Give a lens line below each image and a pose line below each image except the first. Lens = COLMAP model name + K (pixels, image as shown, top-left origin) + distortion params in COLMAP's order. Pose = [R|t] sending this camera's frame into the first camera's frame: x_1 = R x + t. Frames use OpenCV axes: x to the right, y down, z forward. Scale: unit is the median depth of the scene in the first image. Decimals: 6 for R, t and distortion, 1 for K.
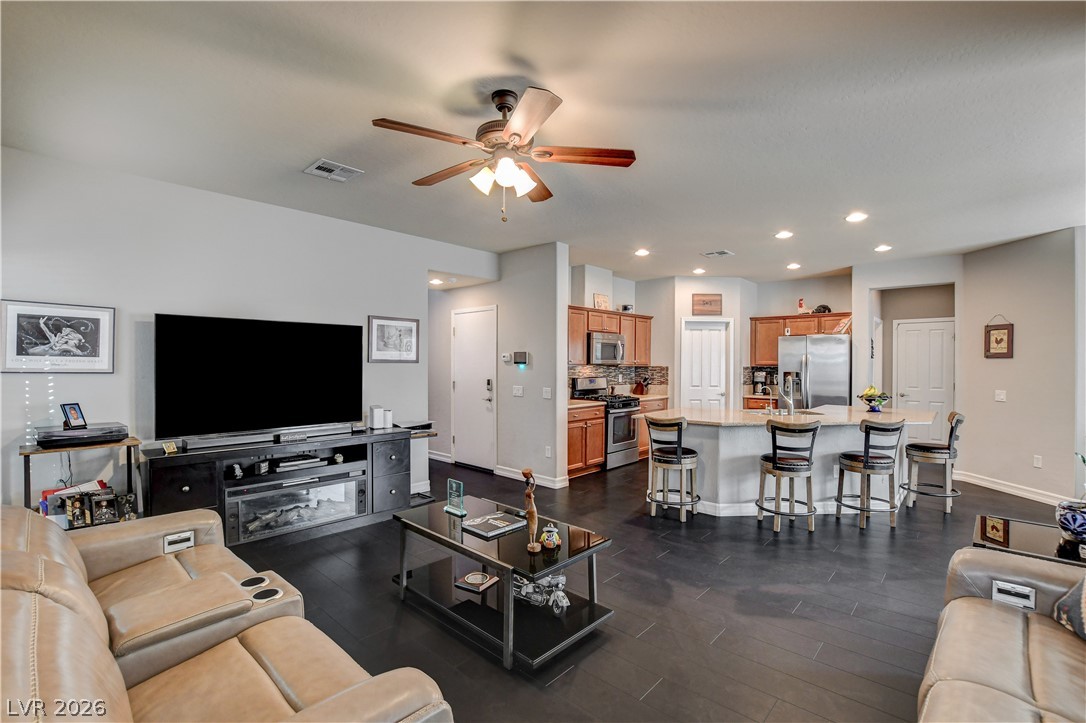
lens RADIAL K [[479.2, 0, 547.1], [0, 479.2, 364.6], [0, 0, 1]] dist [-0.031833, 0.000217]
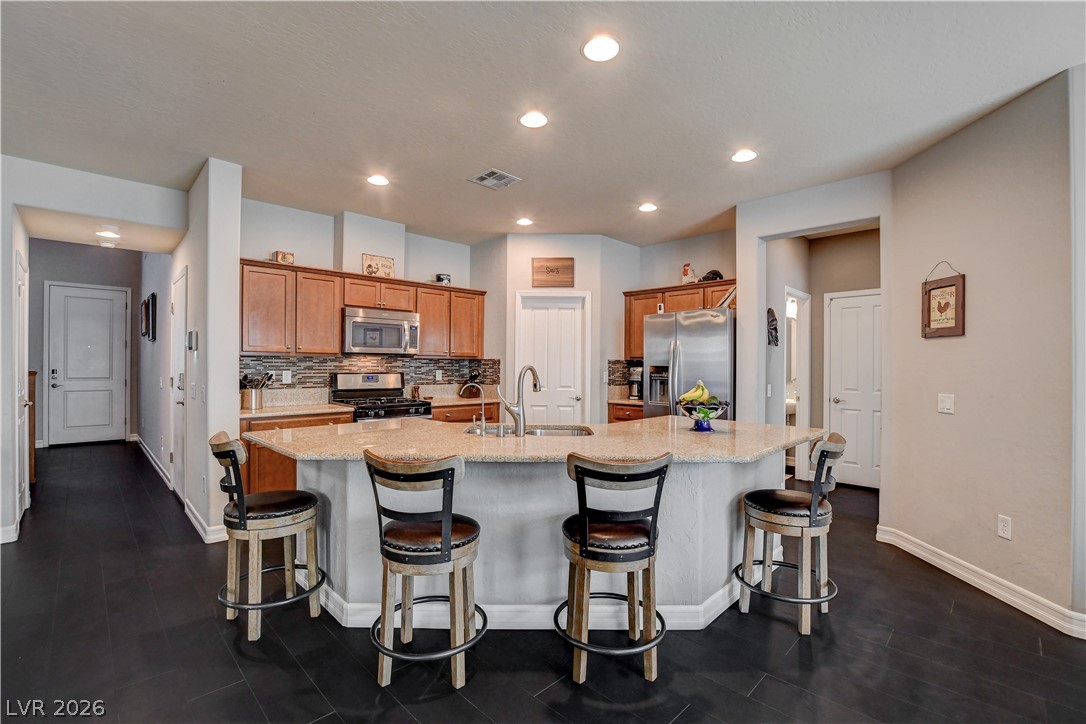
lens RADIAL K [[478.3, 0, 547.8], [0, 478.3, 364.1], [0, 0, 1]] dist [-0.033159, 0.001672]
pose [[0.999028, 0.001660, -0.044051, 0.432732], [-0.002034, 0.999962, -0.008447, 0.021119], [0.044035, 0.008529, 0.998994, 0.342620]]
